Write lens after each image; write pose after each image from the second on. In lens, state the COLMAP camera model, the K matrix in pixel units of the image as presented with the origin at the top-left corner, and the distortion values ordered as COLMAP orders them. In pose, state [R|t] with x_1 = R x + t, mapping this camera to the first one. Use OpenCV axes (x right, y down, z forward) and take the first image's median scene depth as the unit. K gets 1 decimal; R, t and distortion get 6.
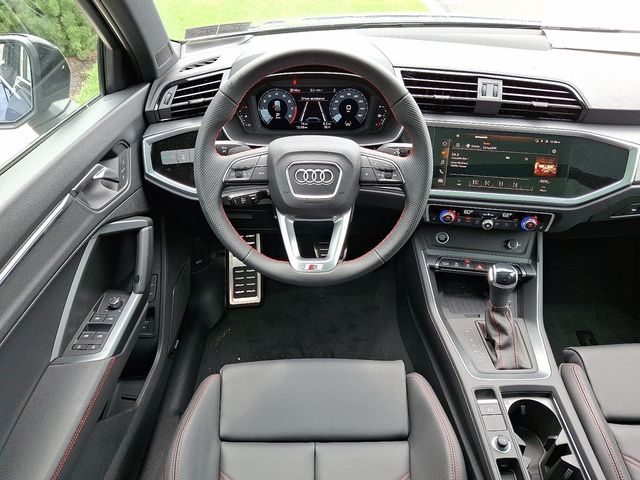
lens RADIAL K [[461.9, 0, 318.9], [0, 461.9, 244.4], [0, 0, 1]] dist [0.086420, -0.131798]
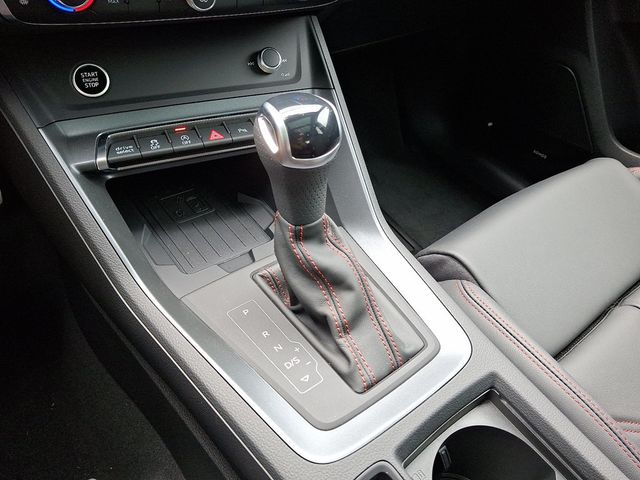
lens RADIAL K [[461.9, 0, 318.9], [0, 461.9, 244.4], [0, 0, 1]] dist [0.086420, -0.131798]
pose [[0.785086, -0.359815, 0.504155, 0.215852], [0.253450, 0.929318, 0.268573, 0.058277], [-0.565157, -0.083075, 0.820790, 0.728258]]
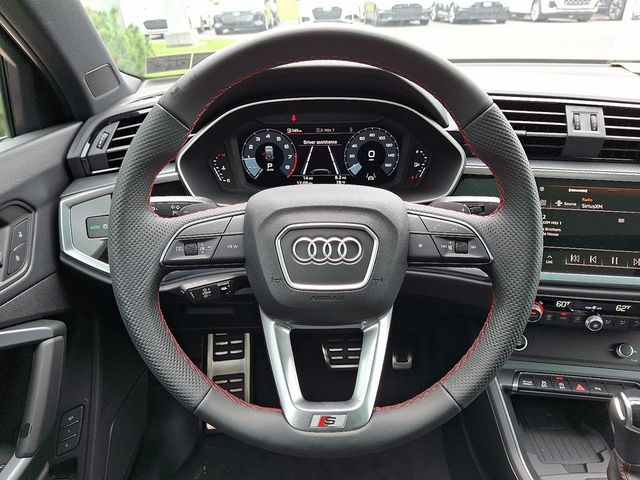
lens RADIAL K [[461.9, 0, 318.9], [0, 461.9, 244.4], [0, 0, 1]] dist [0.086420, -0.131798]
pose [[0.999878, -0.013987, -0.006938, -0.013125], [0.012622, 0.985685, -0.168122, -0.049806], [0.009190, 0.168014, 0.985742, 0.369640]]
